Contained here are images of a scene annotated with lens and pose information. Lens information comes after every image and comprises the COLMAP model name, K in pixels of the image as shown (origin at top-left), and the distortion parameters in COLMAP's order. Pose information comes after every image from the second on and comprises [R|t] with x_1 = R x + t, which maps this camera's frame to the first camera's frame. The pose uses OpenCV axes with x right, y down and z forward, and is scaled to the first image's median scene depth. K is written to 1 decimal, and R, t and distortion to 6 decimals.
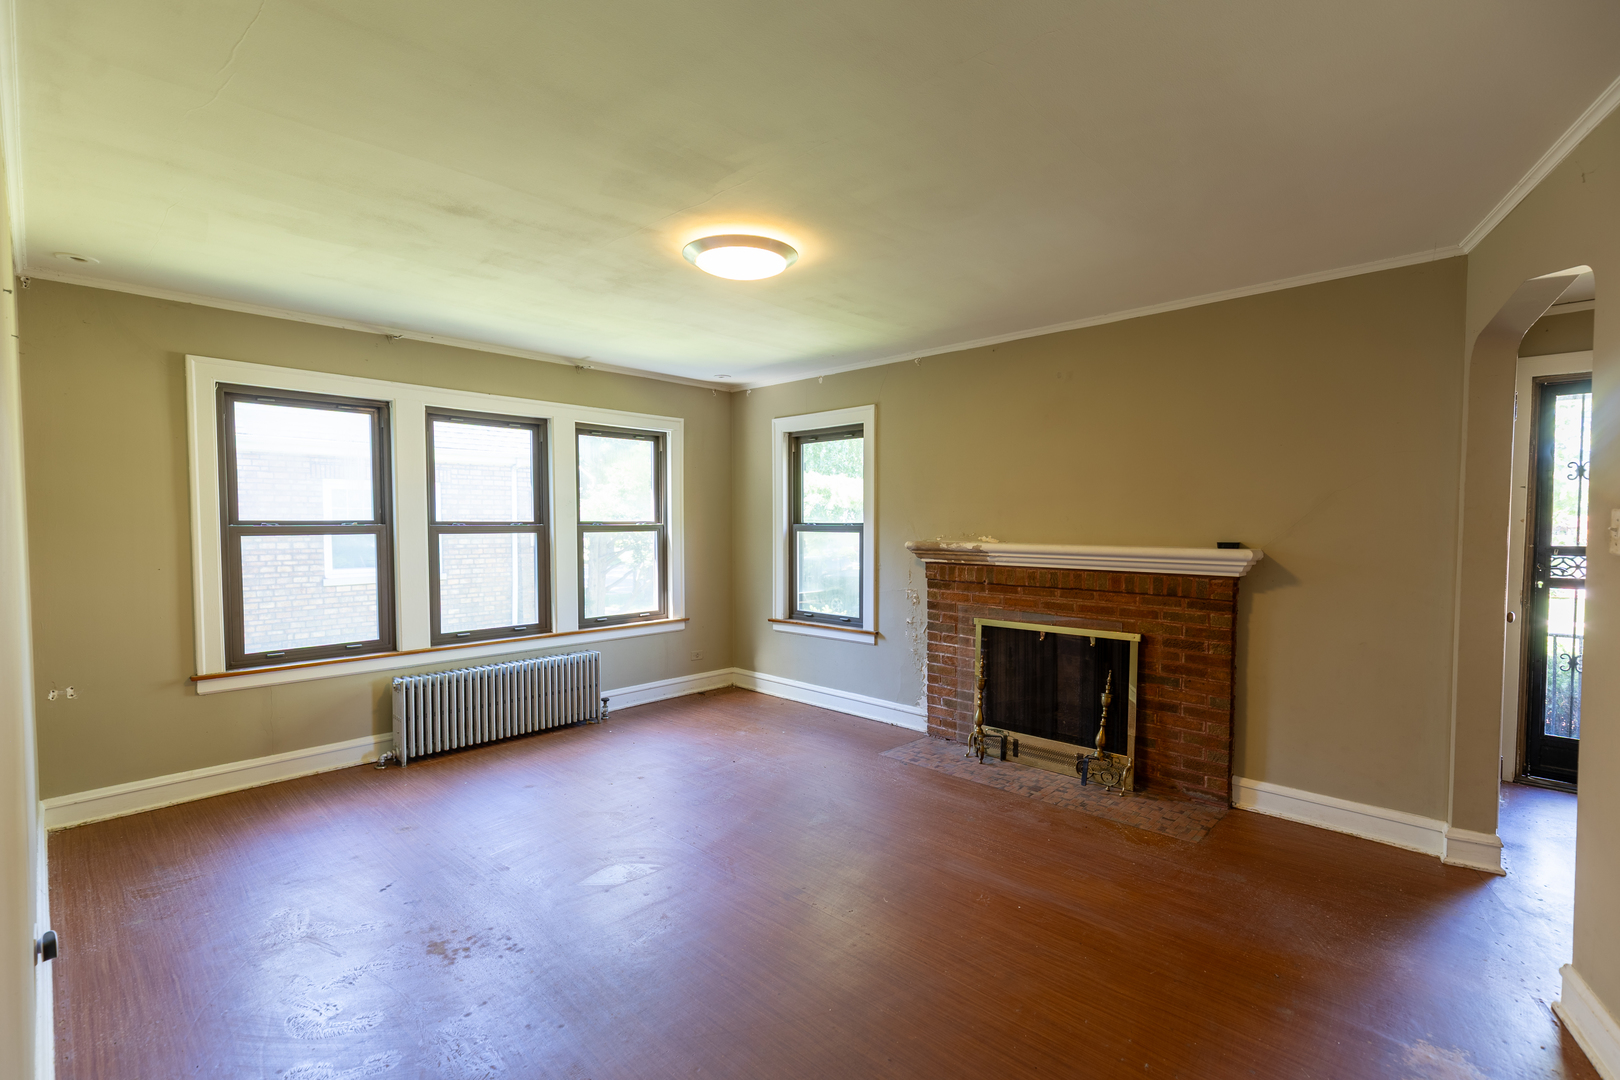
lens RADIAL K [[736.3, 0, 818.0], [0, 736.3, 546.4], [0, 0, 1]] dist [0.013913, -0.001567]
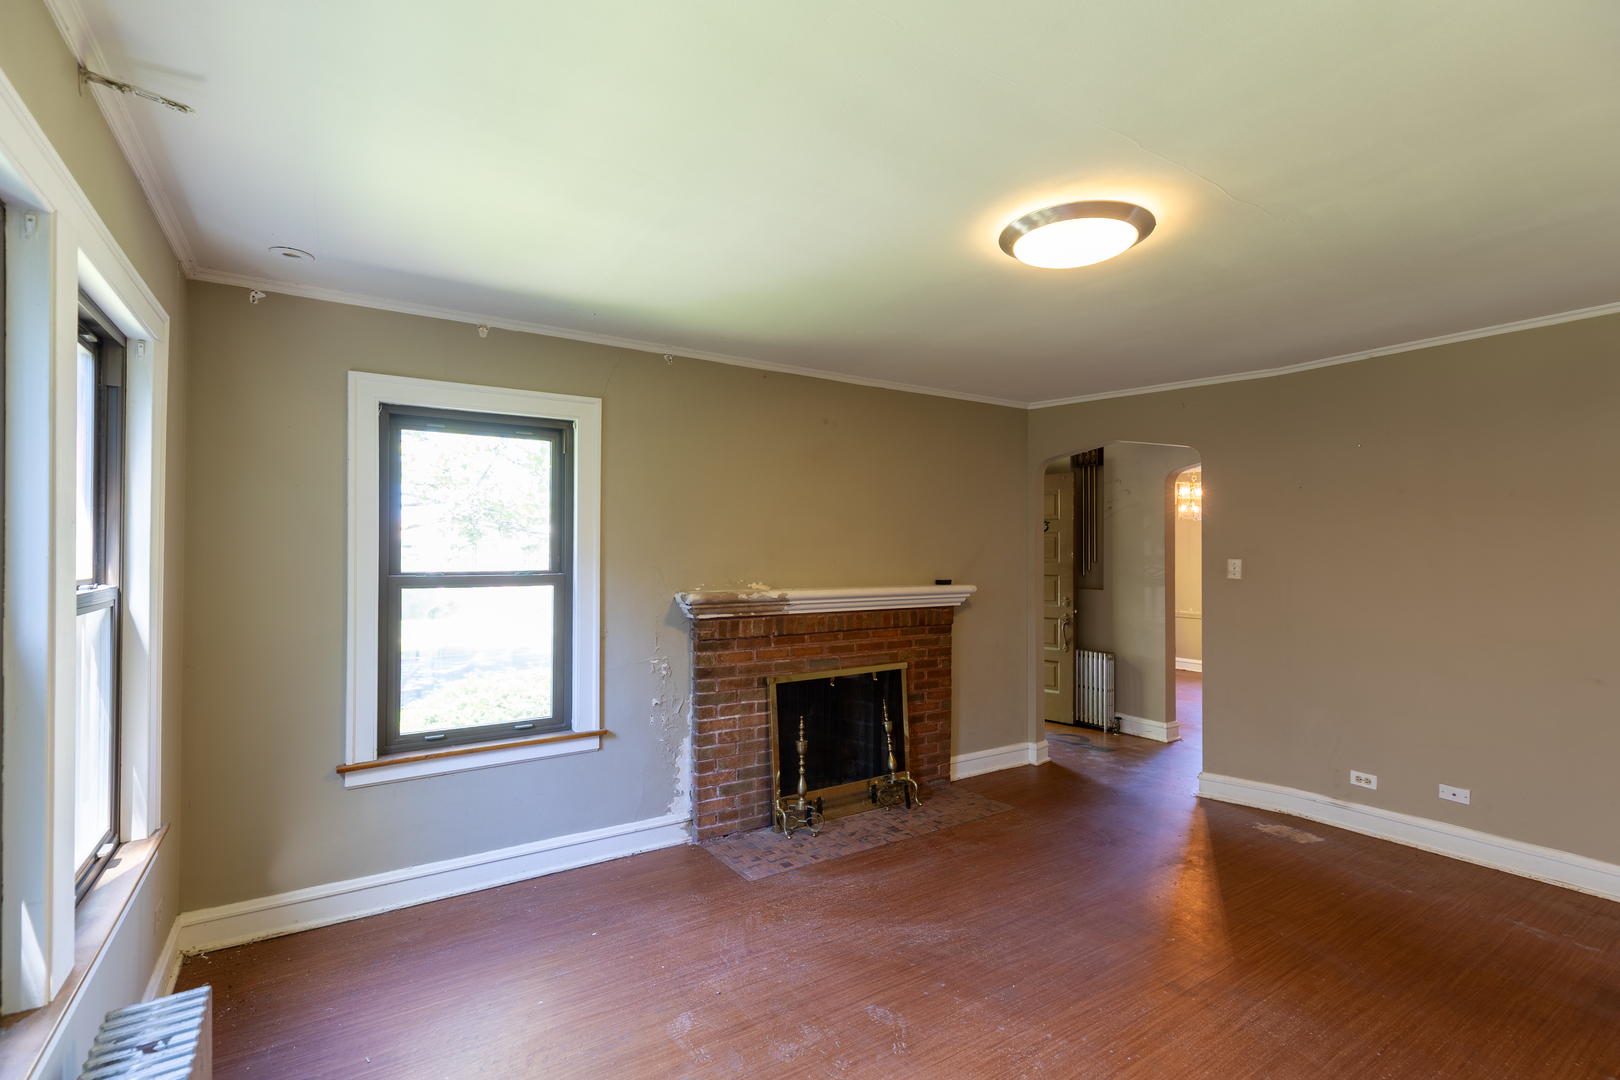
lens RADIAL K [[736.3, 0, 799.8], [0, 736.3, 552.7], [0, 0, 1]] dist [0.013913, -0.001567]
pose [[0.242275, 0.004790, 0.970196, -0.627281], [0.038802, 0.999140, -0.014622, -0.035864], [-0.969431, 0.041188, 0.241881, 0.754315]]
